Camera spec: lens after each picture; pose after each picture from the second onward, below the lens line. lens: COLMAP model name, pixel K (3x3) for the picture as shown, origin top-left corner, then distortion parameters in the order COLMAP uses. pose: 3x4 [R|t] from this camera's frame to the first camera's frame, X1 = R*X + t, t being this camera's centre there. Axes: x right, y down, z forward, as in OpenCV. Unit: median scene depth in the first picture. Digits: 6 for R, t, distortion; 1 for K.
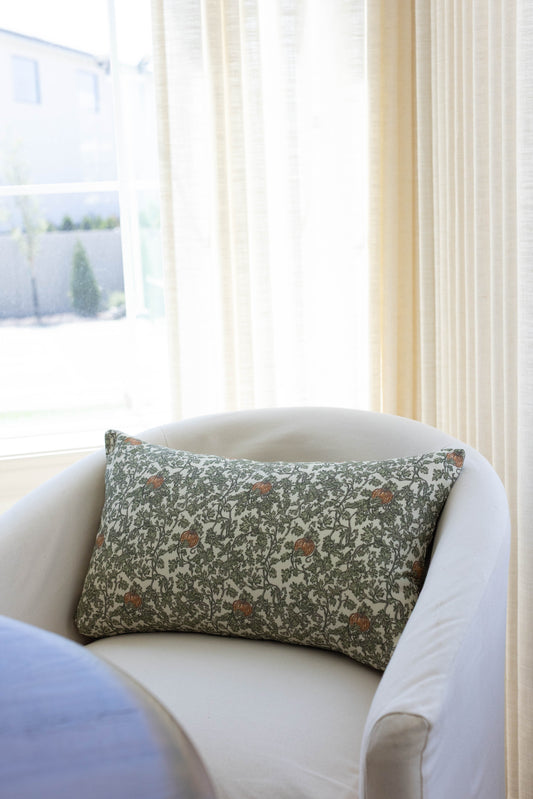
lens RADIAL K [[1172.8, 0, 266.5], [0, 1172.8, 399.5], [0, 0, 1]] dist [-0.026310, 0.091033]
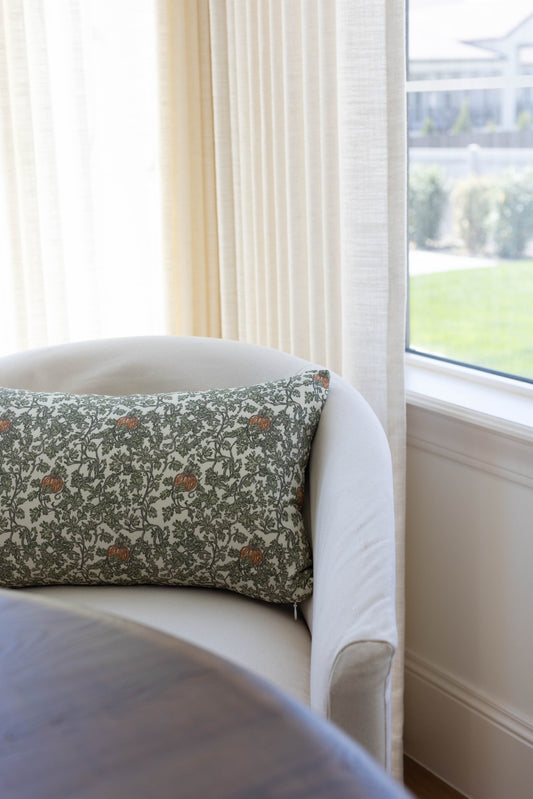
lens RADIAL K [[1172.8, 0, 266.5], [0, 1172.8, 399.5], [0, 0, 1]] dist [-0.026310, 0.091033]
pose [[0.956170, -0.060443, 0.286507, -0.167179], [0.045454, 0.997241, 0.058686, 0.007611], [-0.289264, -0.043091, 0.956279, 0.083898]]
